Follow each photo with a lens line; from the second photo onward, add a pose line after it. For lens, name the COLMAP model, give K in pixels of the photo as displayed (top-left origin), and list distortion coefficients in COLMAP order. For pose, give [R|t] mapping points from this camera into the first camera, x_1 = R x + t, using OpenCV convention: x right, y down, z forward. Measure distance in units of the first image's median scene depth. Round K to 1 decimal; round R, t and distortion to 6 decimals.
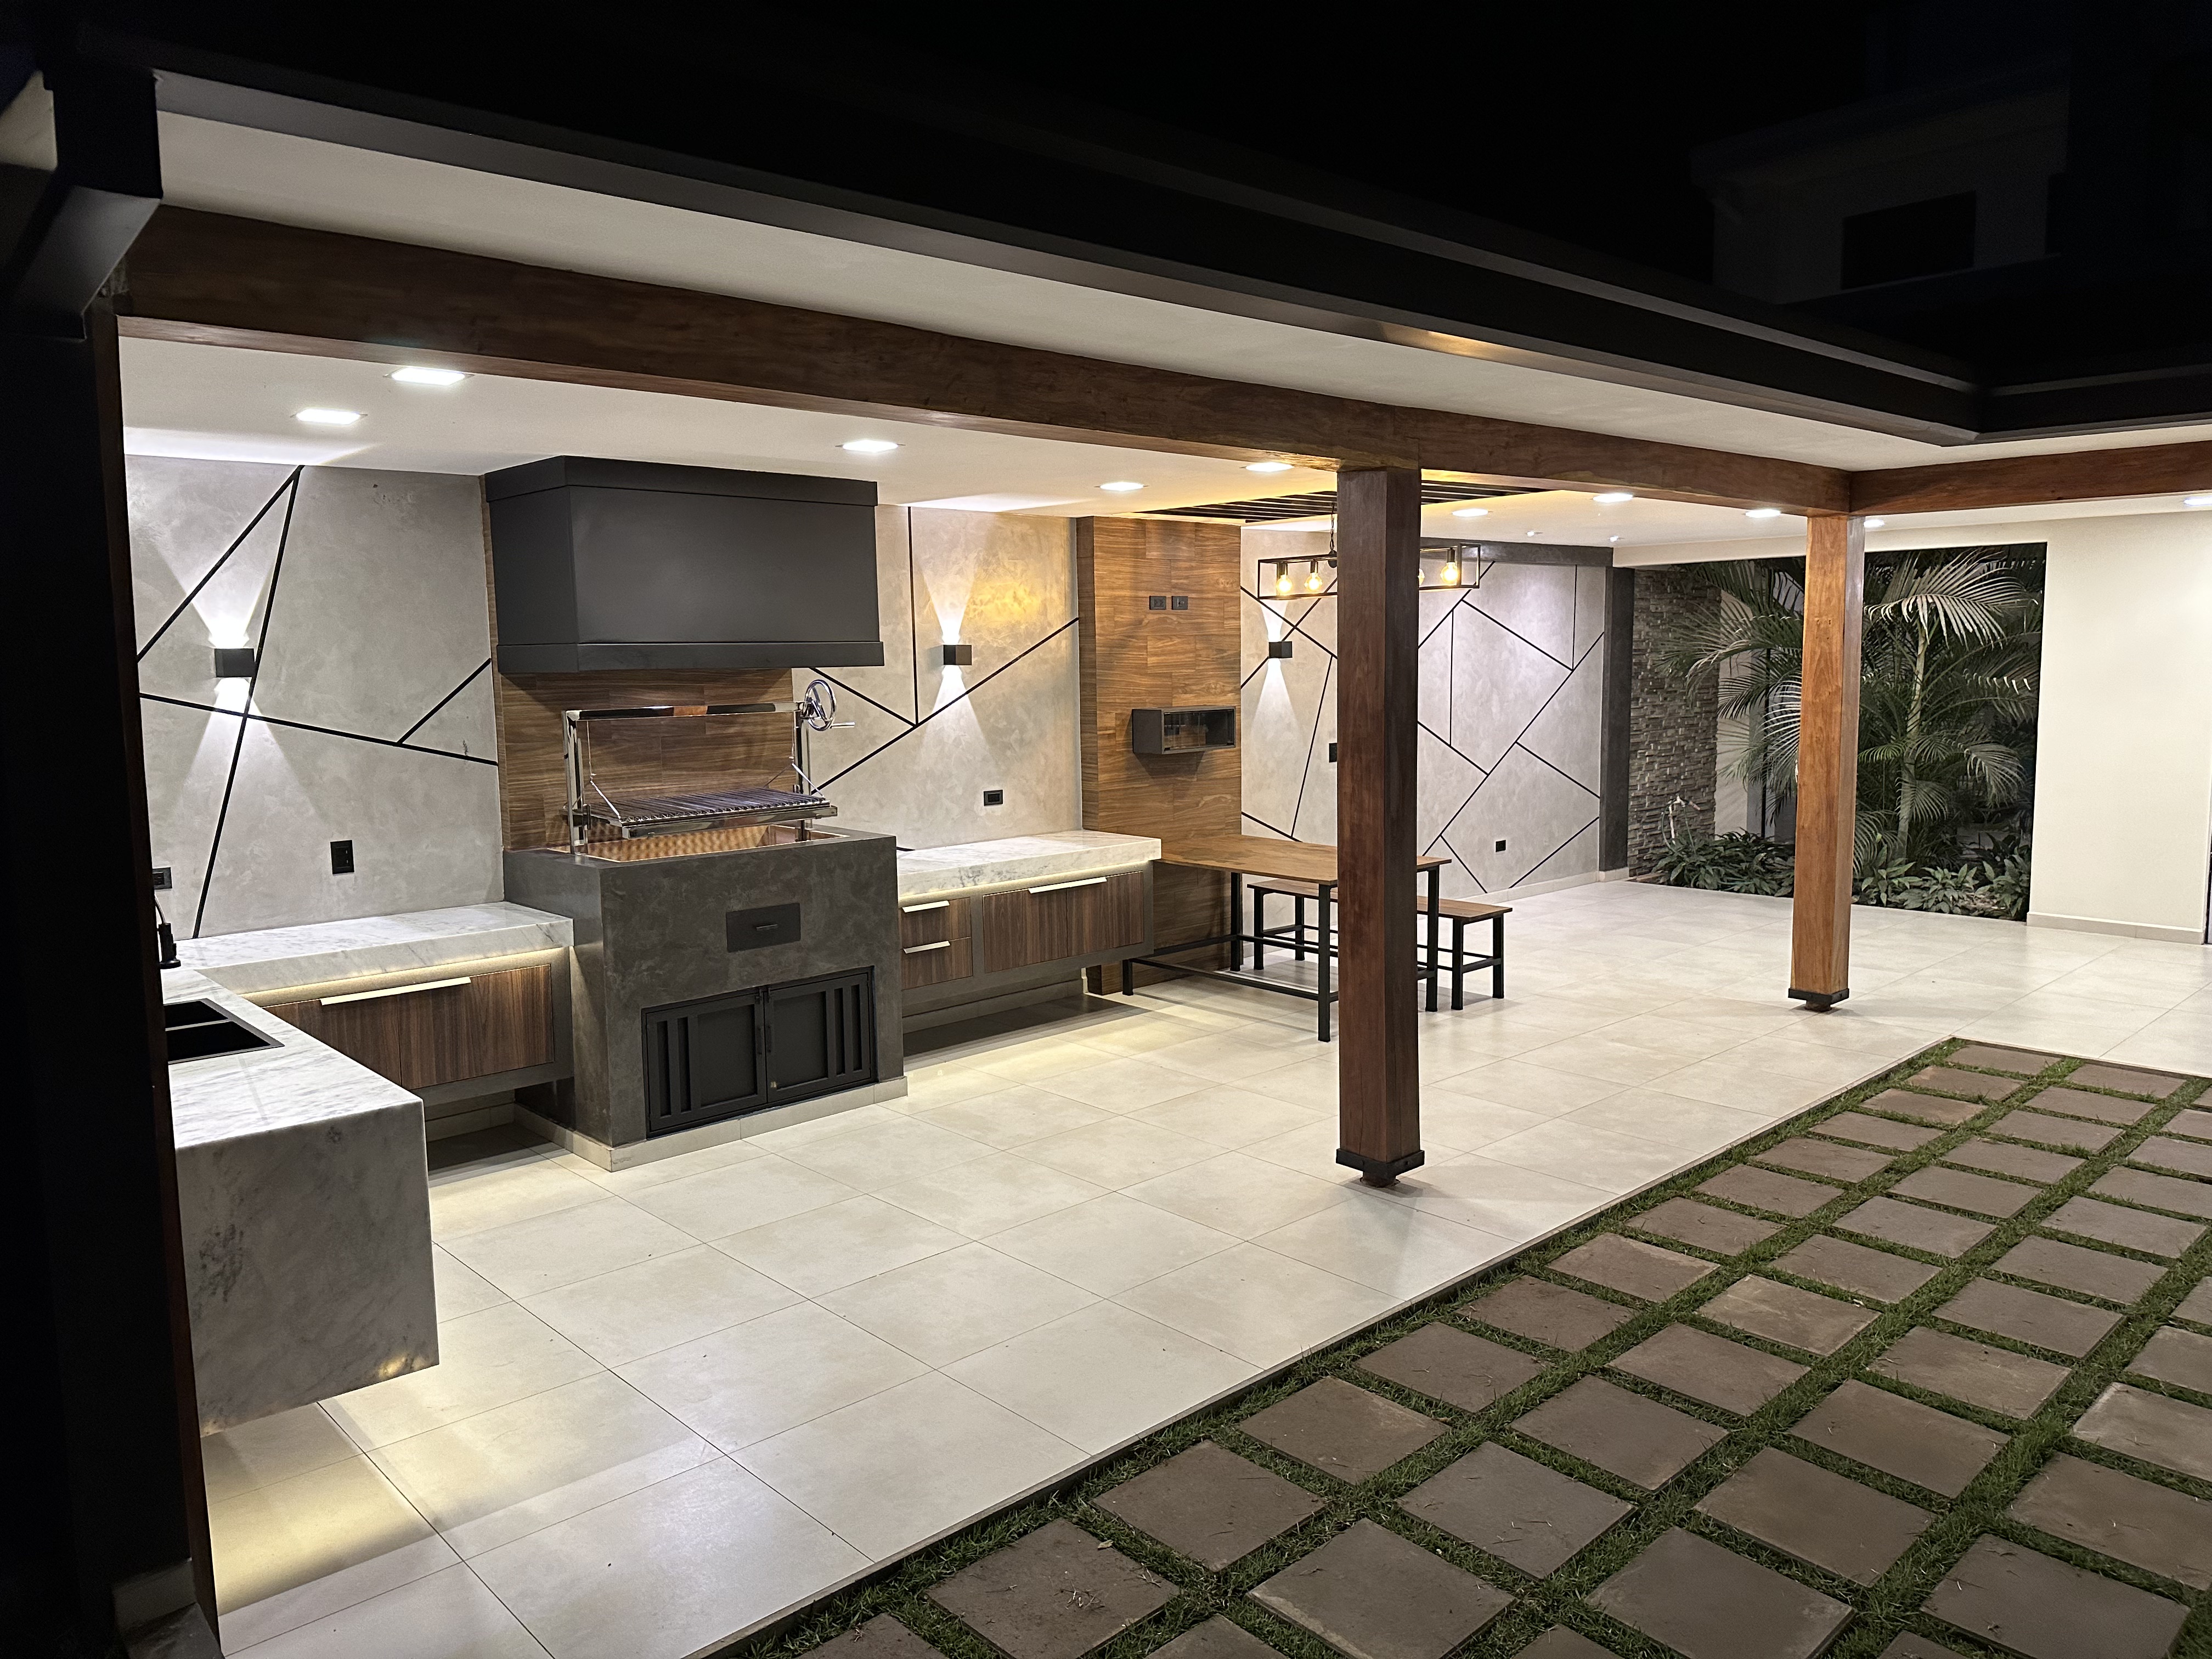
lens RADIAL K [[1539.0, 0, 1113.8], [0, 1539.0, 823.0], [0, 0, 1]] dist [0.084917, -0.109133]
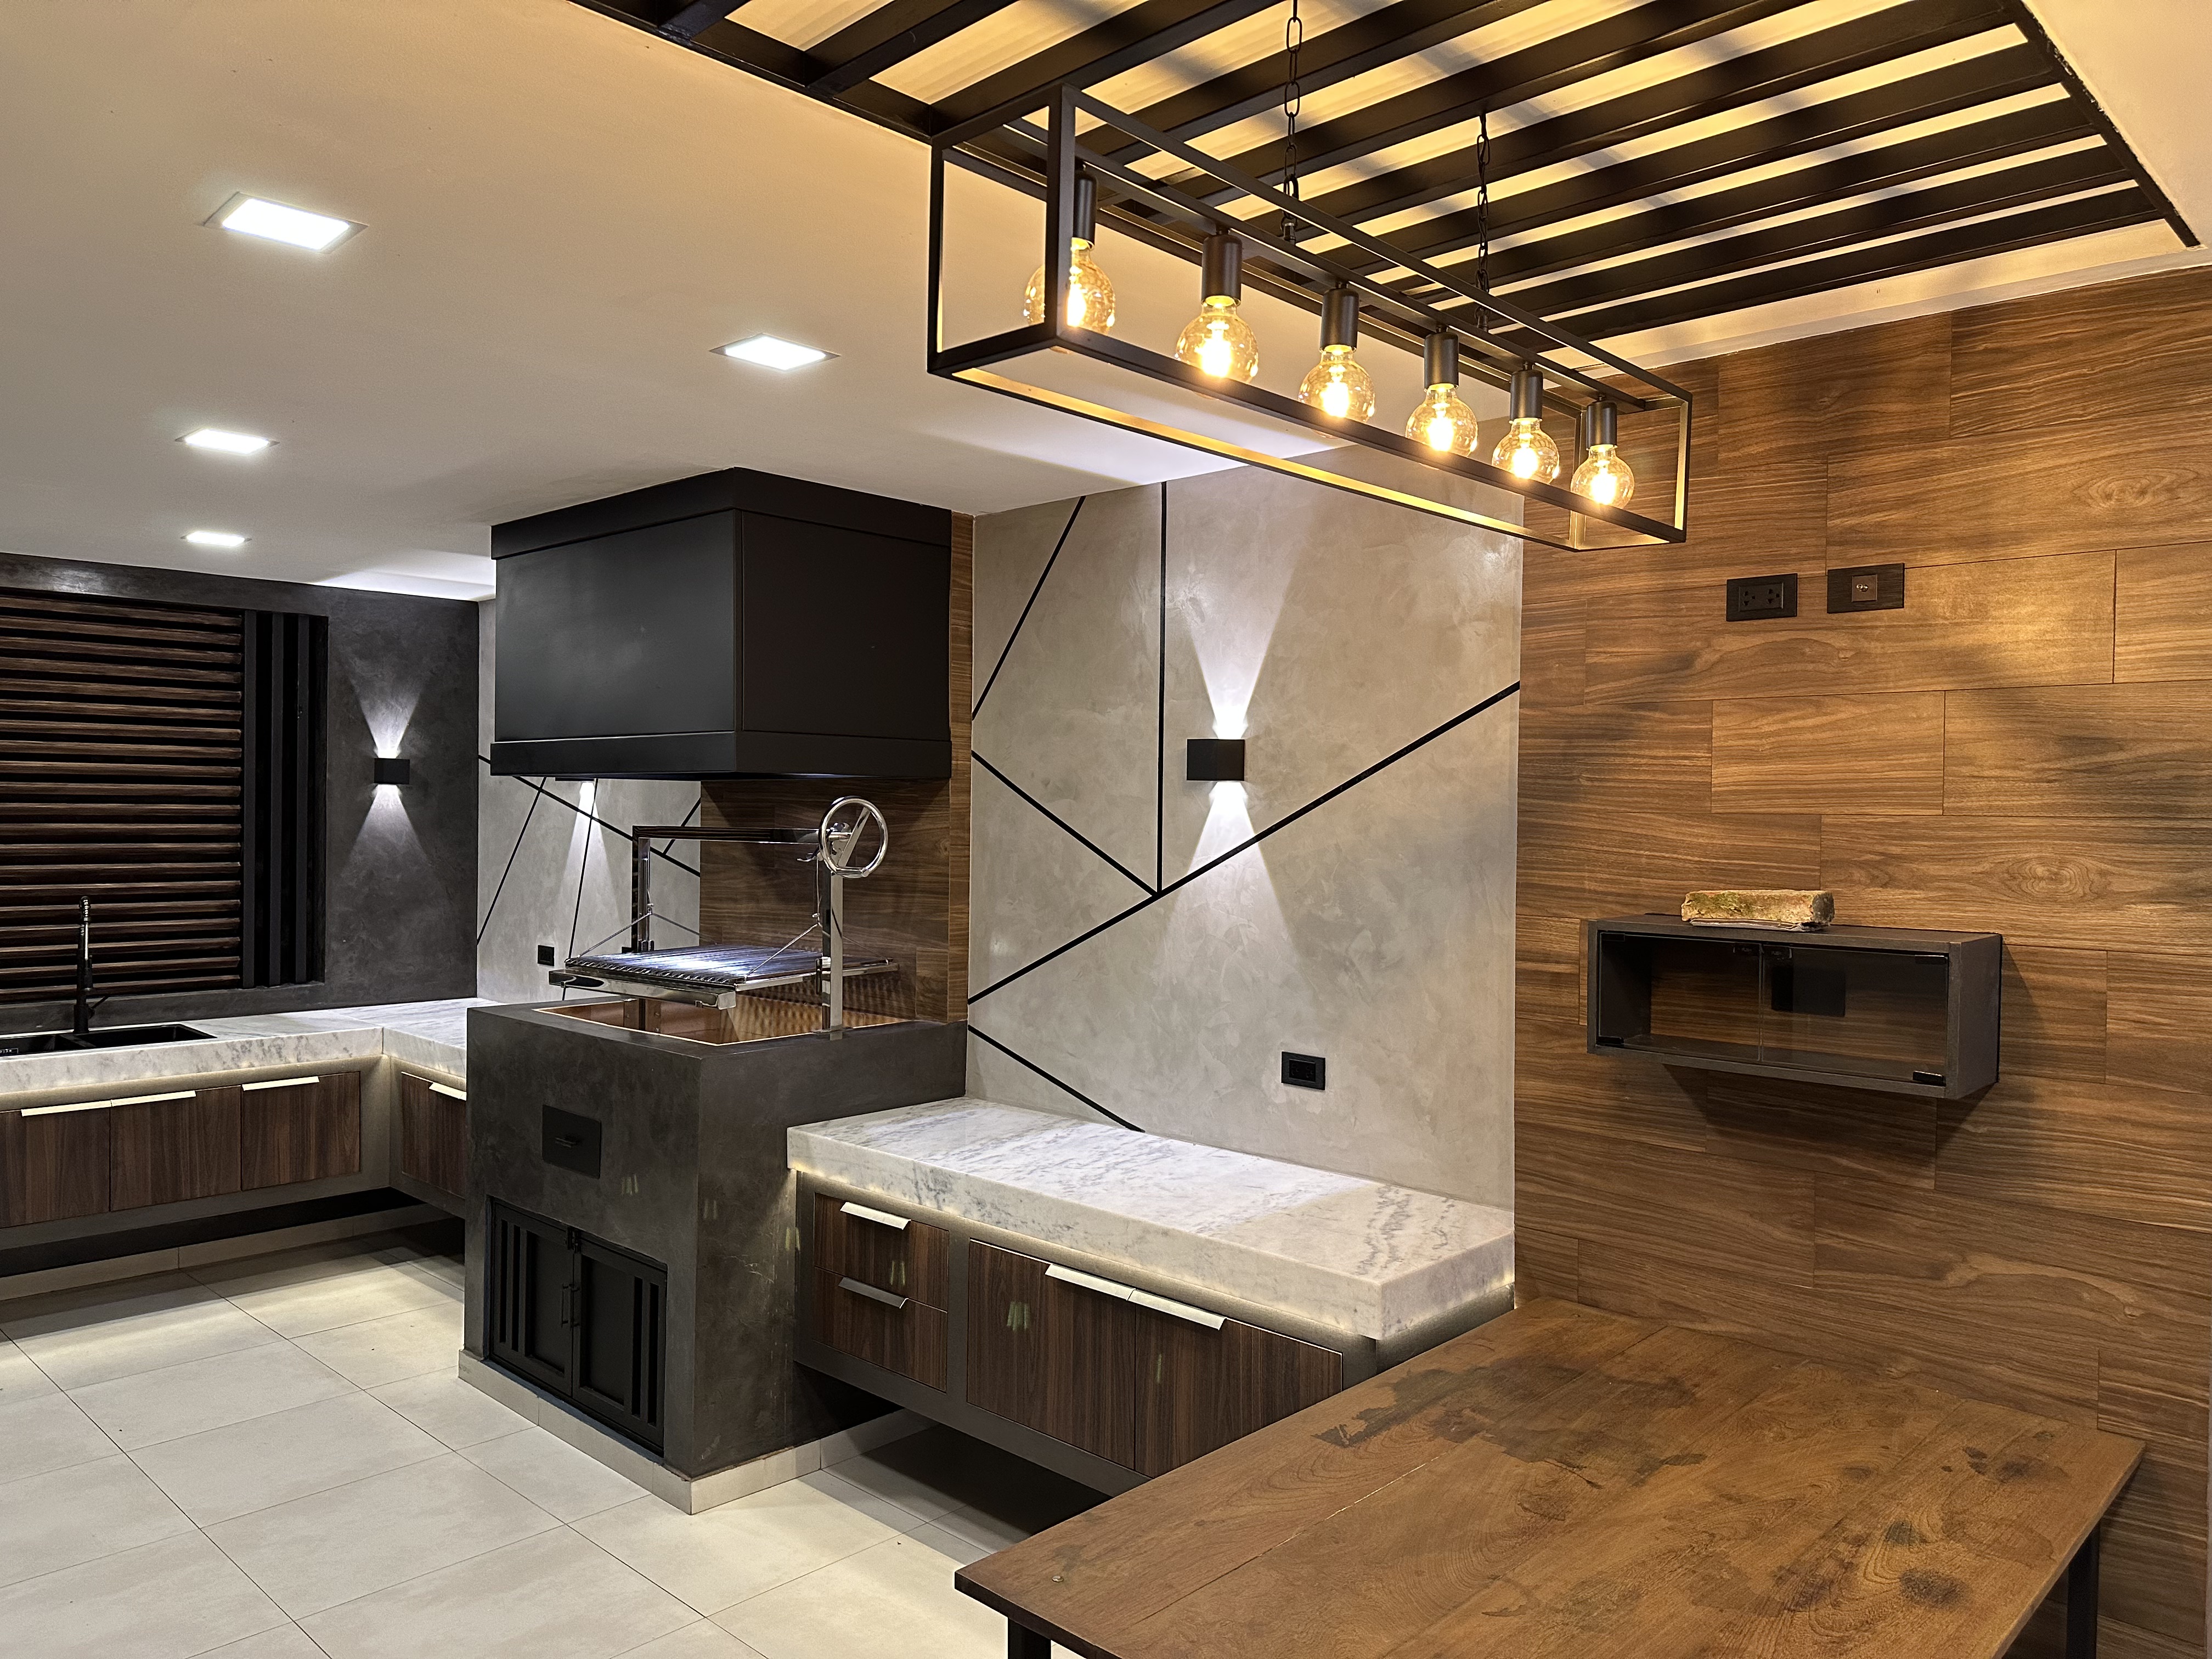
lens RADIAL K [[1539.0, 0, 1115.1], [0, 1539.0, 829.0], [0, 0, 1]] dist [0.084917, -0.109133]
pose [[0.057877, 0.031394, -0.997830, 0.381124], [-0.123405, 0.992065, 0.024055, -0.093793], [0.990667, 0.121745, 0.061292, 0.928500]]
